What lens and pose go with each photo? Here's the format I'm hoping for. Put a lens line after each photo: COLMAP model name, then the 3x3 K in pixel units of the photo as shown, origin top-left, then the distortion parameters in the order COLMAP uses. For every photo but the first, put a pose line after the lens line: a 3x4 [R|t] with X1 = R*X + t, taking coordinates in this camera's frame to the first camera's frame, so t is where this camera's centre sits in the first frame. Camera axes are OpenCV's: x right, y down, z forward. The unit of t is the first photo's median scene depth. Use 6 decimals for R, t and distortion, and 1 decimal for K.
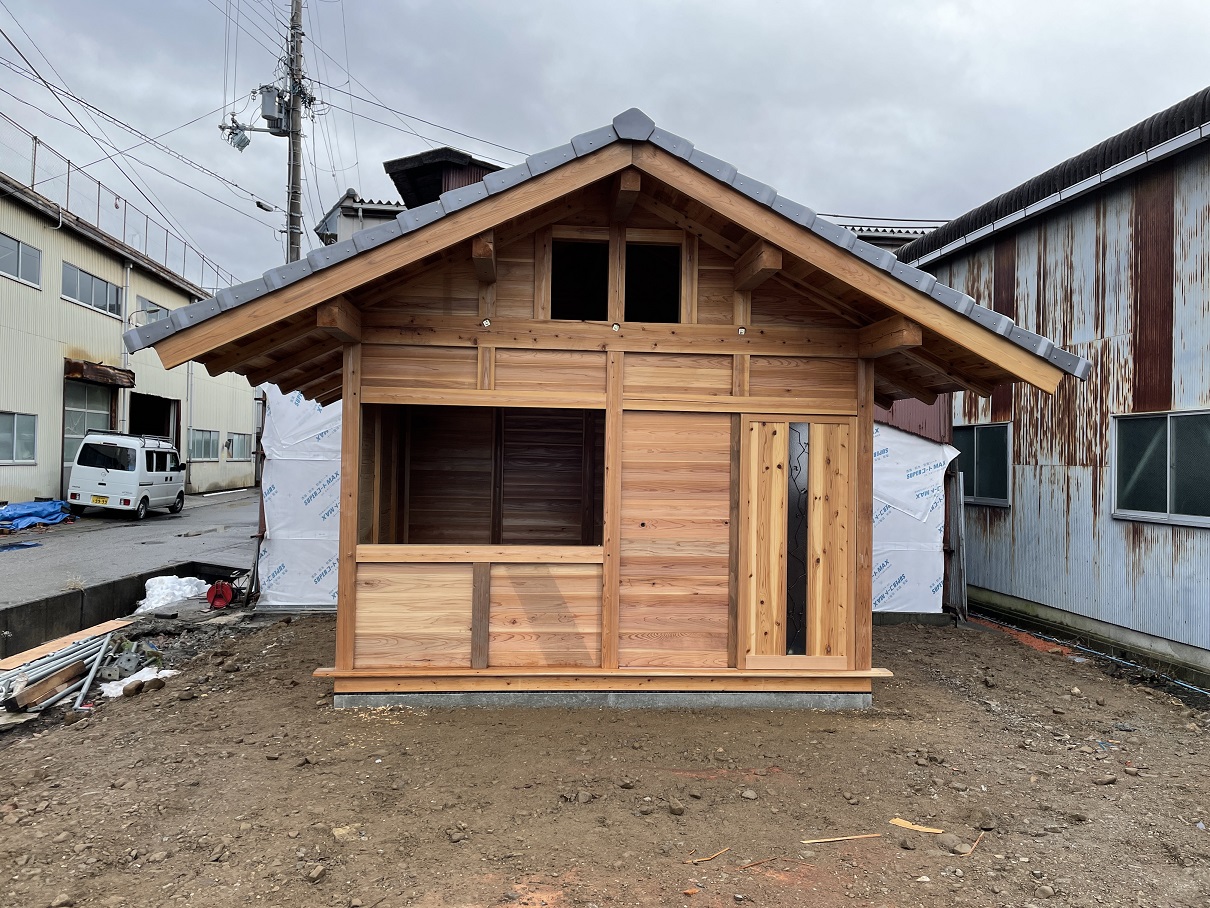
lens RADIAL K [[906.7, 0, 602.5], [0, 906.7, 451.4], [0, 0, 1]] dist [0.049624, -0.045860]
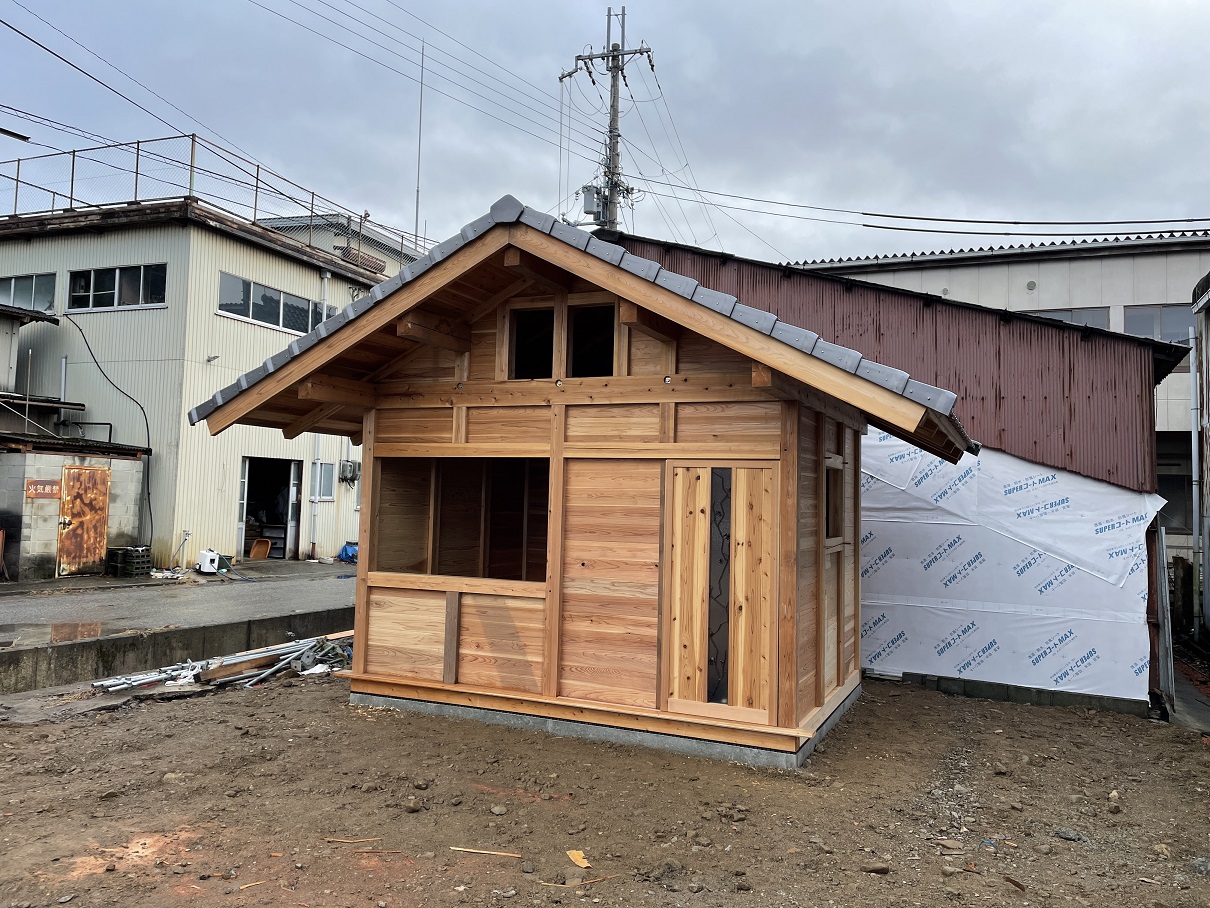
lens RADIAL K [[906.7, 0, 609.1], [0, 906.7, 449.5], [0, 0, 1]] dist [0.049624, -0.045860]
pose [[0.876496, -0.023427, -0.480838, 0.595113], [-0.006115, 0.998193, -0.059781, 0.009112], [0.481370, 0.055338, 0.874769, 0.067196]]
